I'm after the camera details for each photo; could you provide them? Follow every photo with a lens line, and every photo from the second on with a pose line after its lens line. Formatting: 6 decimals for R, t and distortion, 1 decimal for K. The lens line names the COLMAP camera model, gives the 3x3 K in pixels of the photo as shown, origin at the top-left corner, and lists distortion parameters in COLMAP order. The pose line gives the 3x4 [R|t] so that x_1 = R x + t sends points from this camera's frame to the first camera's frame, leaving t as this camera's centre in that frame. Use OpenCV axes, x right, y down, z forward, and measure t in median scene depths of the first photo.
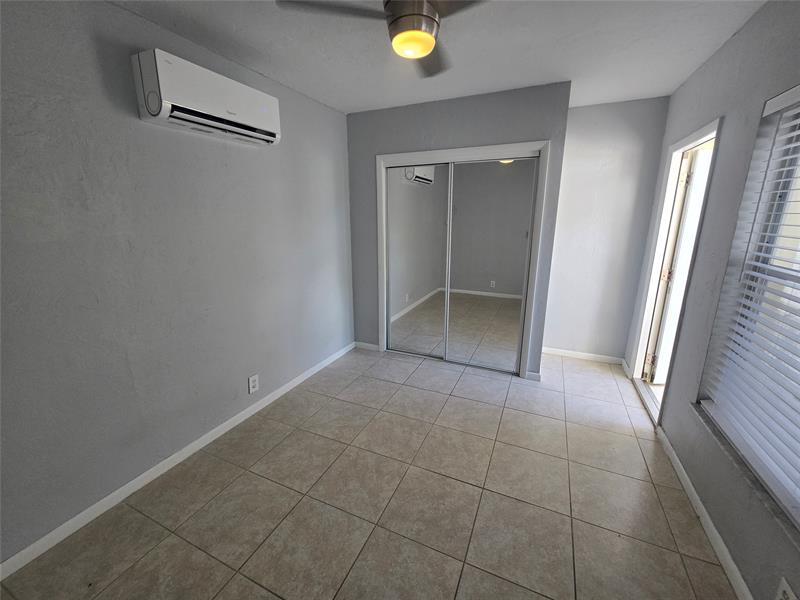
lens RADIAL K [[329.4, 0, 398.0], [0, 329.4, 295.7], [0, 0, 1]] dist [-0.001835, -0.000260]
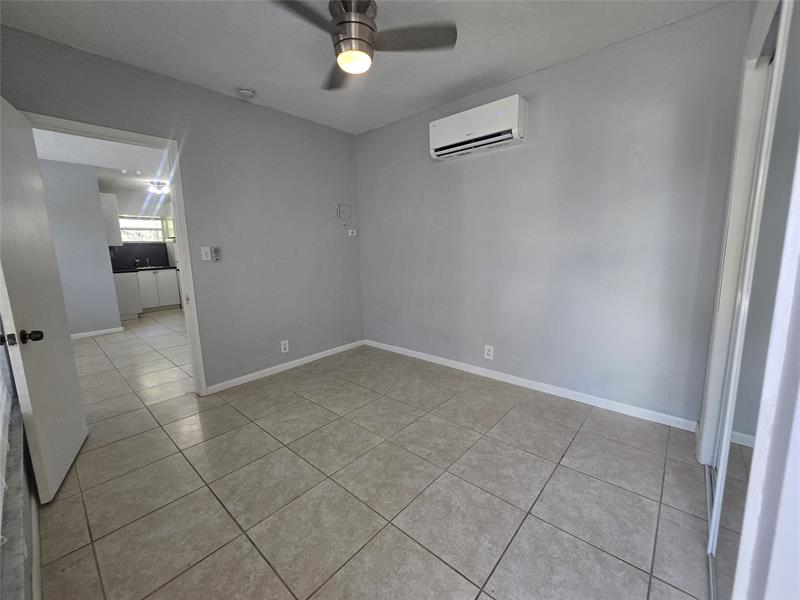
lens RADIAL K [[329.4, 0, 398.0], [0, 329.4, 295.7], [0, 0, 1]] dist [-0.001835, -0.000260]
pose [[-0.296574, 0.148790, -0.943348, 1.049555], [-0.210122, 0.953417, 0.216437, -0.158231], [0.931608, 0.262407, -0.251495, 1.337843]]
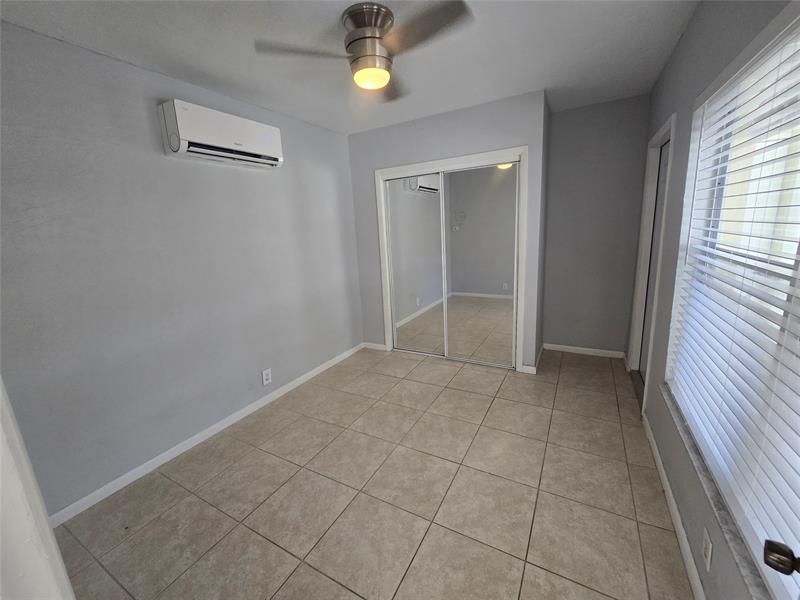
lens RADIAL K [[329.4, 0, 398.0], [0, 329.4, 295.7], [0, 0, 1]] dist [-0.001835, -0.000260]
pose [[0.995074, -0.032663, -0.093595, 0.178331], [0.029622, 0.998993, -0.033701, 0.058379], [0.094601, 0.030762, 0.995040, -0.130196]]
